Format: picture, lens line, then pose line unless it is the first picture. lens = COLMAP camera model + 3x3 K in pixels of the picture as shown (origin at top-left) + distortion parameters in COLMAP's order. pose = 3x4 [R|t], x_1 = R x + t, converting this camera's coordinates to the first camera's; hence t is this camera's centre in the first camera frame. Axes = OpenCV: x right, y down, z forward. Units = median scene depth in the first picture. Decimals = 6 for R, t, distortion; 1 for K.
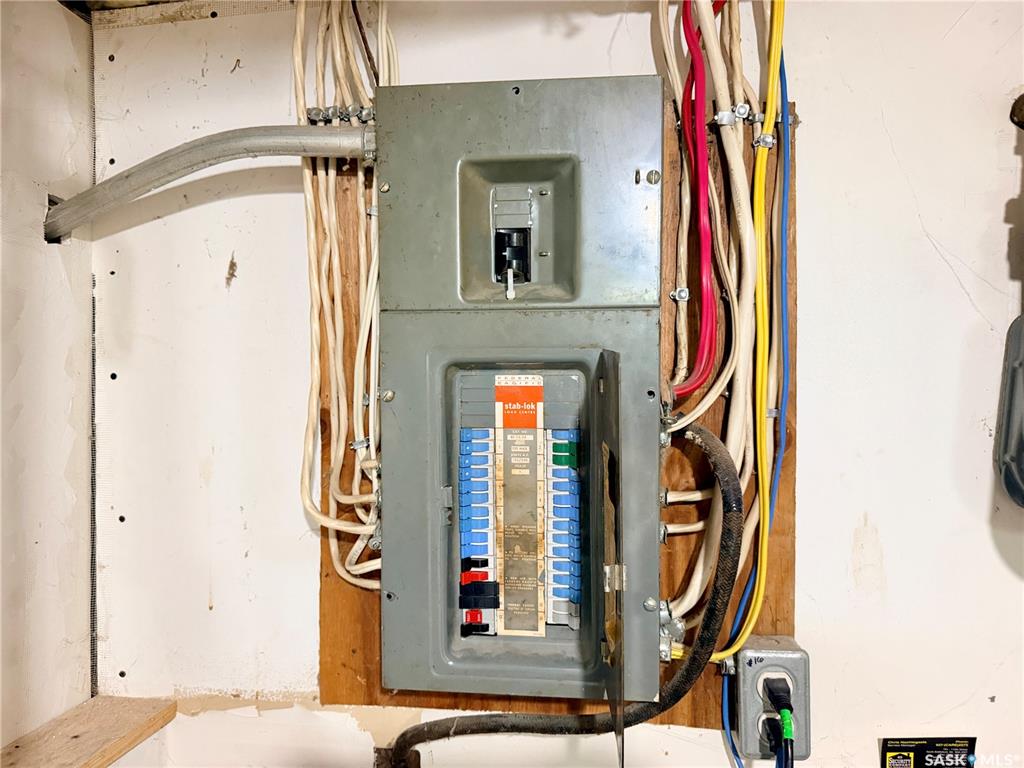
lens RADIAL K [[704.4, 0, 512.0], [0, 704.4, 384.0], [0, 0, 1]] dist [0.008839, 0.000563]
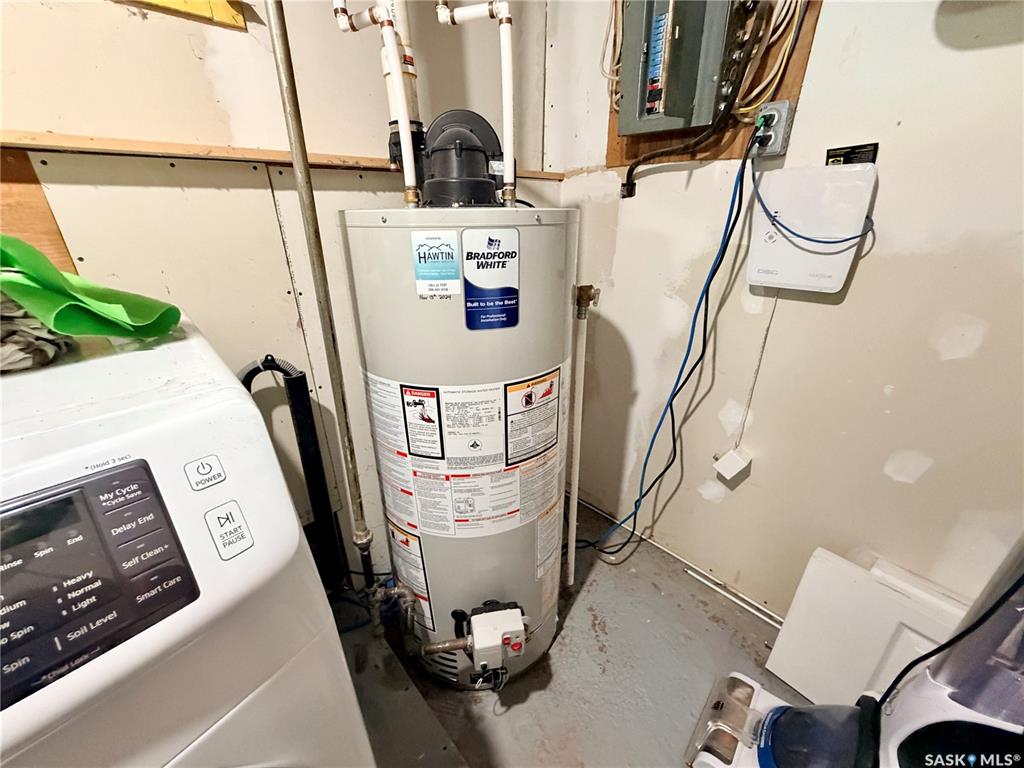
lens RADIAL K [[408.8, 0, 512.0], [0, 408.8, 384.0], [0, 0, 1]] dist [0.000088, -0.000156]
pose [[0.768796, 0.257884, -0.585192, 0.696103], [0.006677, 0.911798, 0.410585, 0.629856], [0.639460, -0.319564, 0.699264, -0.750038]]
